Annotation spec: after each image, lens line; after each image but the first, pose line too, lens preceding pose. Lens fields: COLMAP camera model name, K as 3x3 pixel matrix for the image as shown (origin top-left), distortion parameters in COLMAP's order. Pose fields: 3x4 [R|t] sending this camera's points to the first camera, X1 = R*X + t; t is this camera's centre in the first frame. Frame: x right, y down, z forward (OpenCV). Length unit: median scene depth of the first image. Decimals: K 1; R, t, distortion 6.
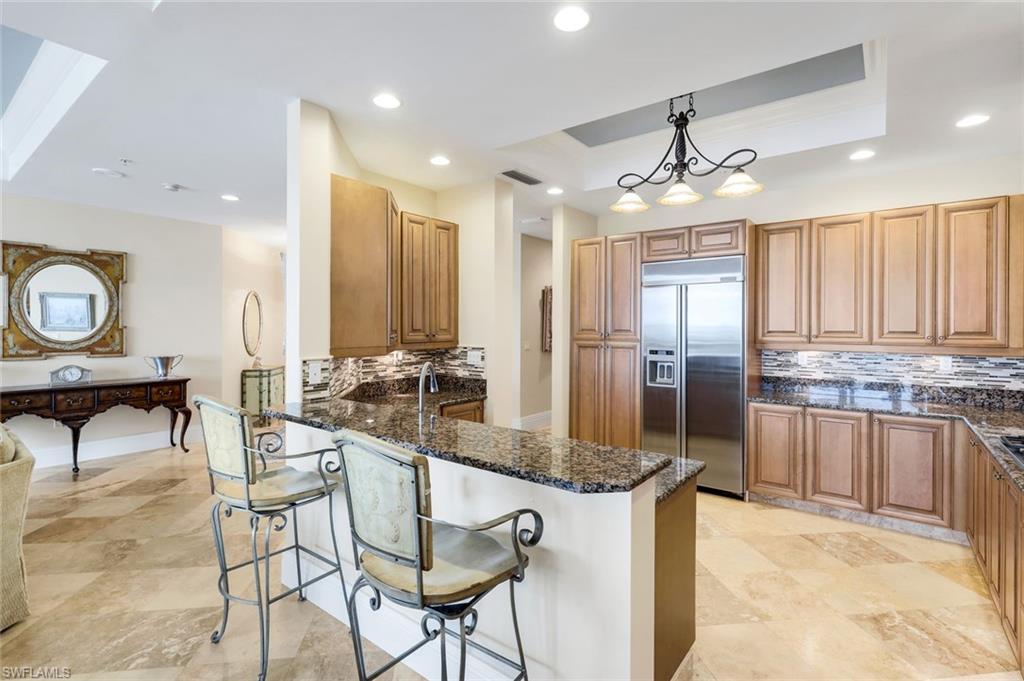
lens RADIAL K [[480.5, 0, 500.4], [0, 480.5, 327.9], [0, 0, 1]] dist [0.002965, 0.000017]
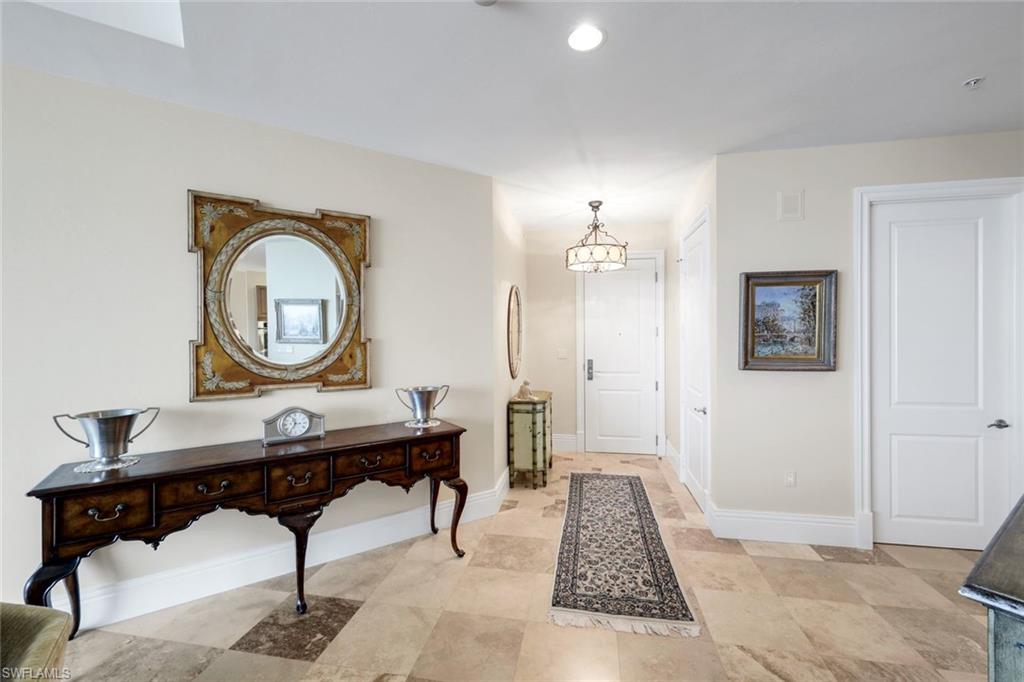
lens RADIAL K [[445.6, 0, 507.9], [0, 445.6, 335.9], [0, 0, 1]] dist [-0.002638, -0.000096]
pose [[0.951567, -0.007878, -0.307342, -0.461588], [0.008480, 0.999964, 0.000624, -0.005815], [0.307326, -0.003200, 0.951599, 0.544852]]
